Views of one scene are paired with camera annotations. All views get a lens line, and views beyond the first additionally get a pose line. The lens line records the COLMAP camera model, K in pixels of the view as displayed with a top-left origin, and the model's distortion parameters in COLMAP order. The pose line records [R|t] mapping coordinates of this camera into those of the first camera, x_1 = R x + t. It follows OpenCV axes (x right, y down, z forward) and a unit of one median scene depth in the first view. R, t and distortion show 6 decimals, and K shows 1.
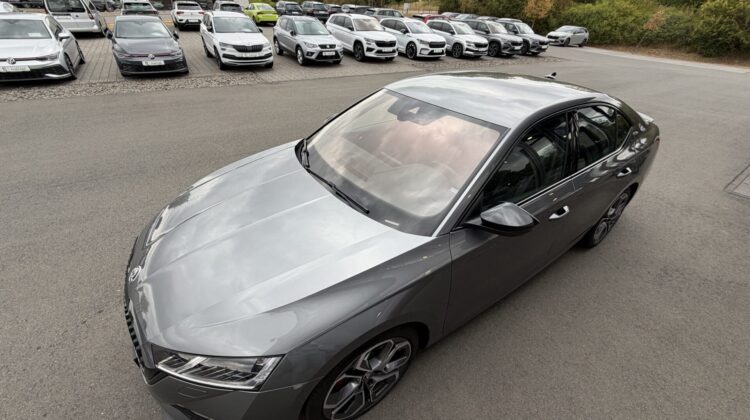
lens RADIAL K [[305.5, 0, 375.0], [0, 305.5, 210.0], [0, 0, 1]] dist [0.000783, 0.000182]
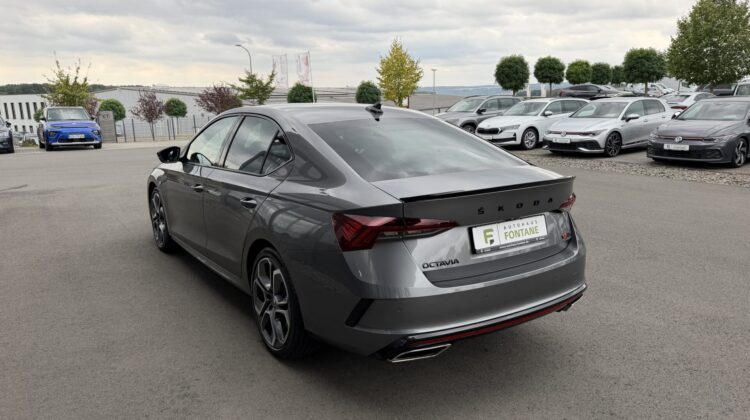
lens RADIAL K [[538.5, 0, 375.0], [0, 538.5, 210.0], [0, 0, 1]] dist [0.041050, -0.002615]
pose [[-0.010303, 0.163435, -0.986500, 0.718618], [-0.537590, 0.830944, 0.143278, -0.161268], [0.843143, 0.531809, 0.079300, 0.387581]]
